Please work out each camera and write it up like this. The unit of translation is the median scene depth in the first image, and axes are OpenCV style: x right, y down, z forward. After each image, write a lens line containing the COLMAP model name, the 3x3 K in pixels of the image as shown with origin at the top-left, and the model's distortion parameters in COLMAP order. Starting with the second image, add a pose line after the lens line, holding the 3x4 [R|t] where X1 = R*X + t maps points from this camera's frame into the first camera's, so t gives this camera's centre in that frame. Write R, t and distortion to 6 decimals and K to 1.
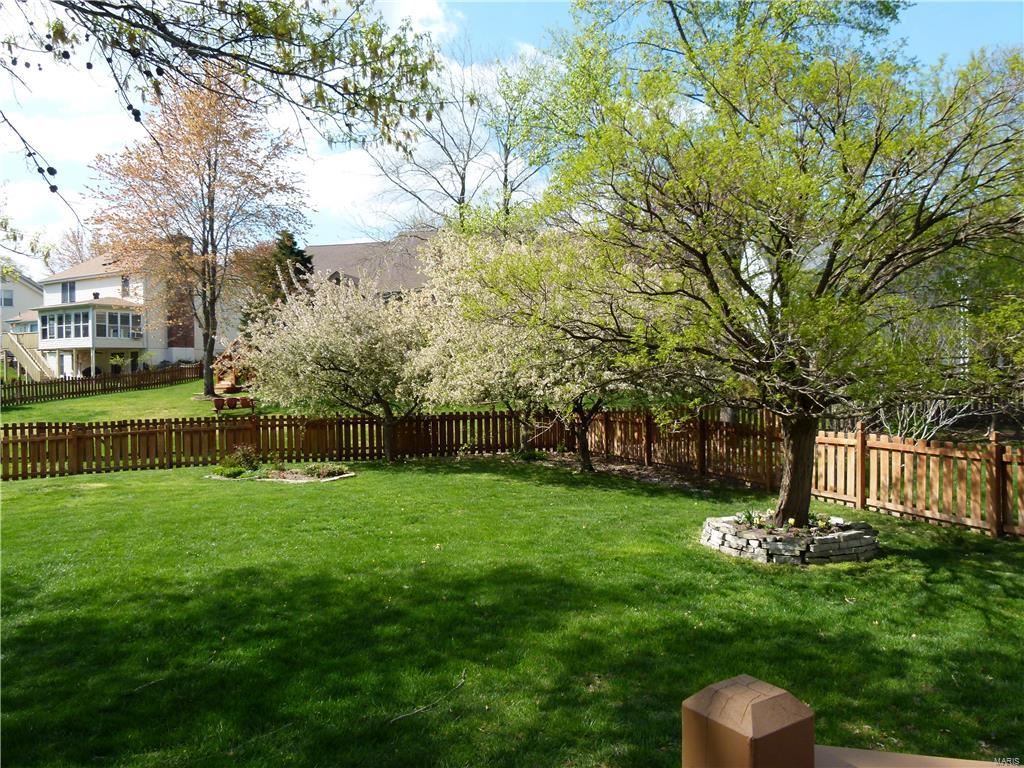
lens RADIAL K [[773.0, 0, 512.0], [0, 773.0, 384.0], [0, 0, 1]] dist [-0.028587, 0.007199]
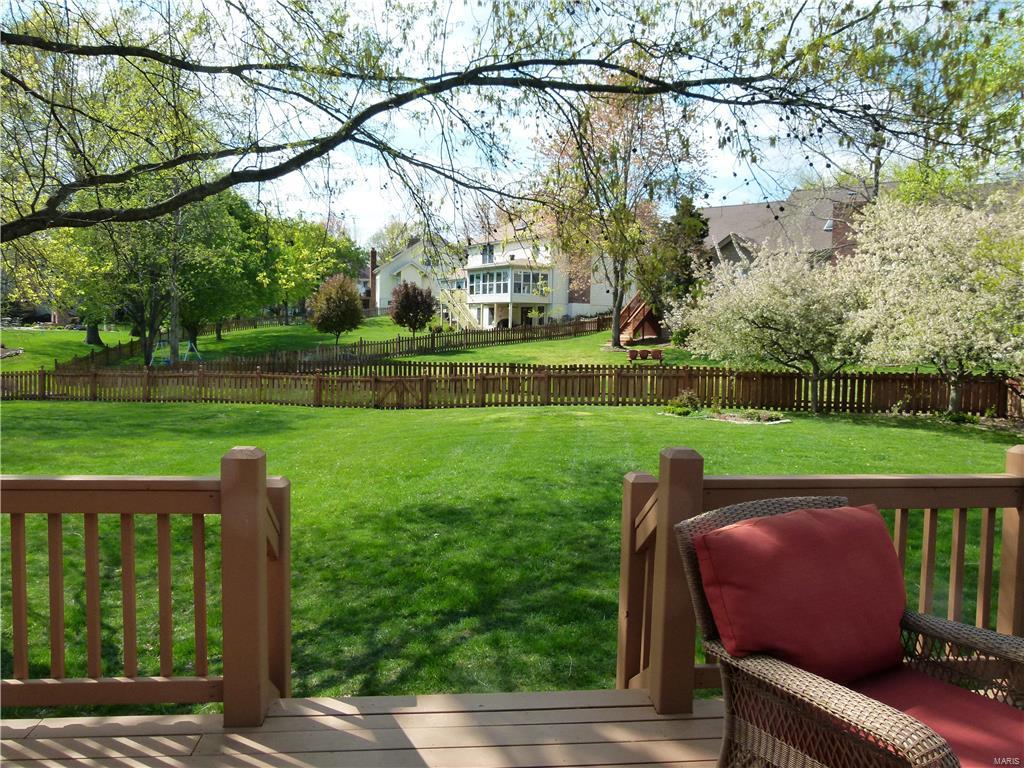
lens RADIAL K [[773.0, 0, 512.0], [0, 773.0, 384.0], [0, 0, 1]] dist [-0.028587, 0.007199]
pose [[0.900885, 0.059079, -0.430019, -0.042307], [-0.035132, 0.997368, 0.063423, 0.002657], [0.432634, -0.042029, 0.900589, -0.090647]]
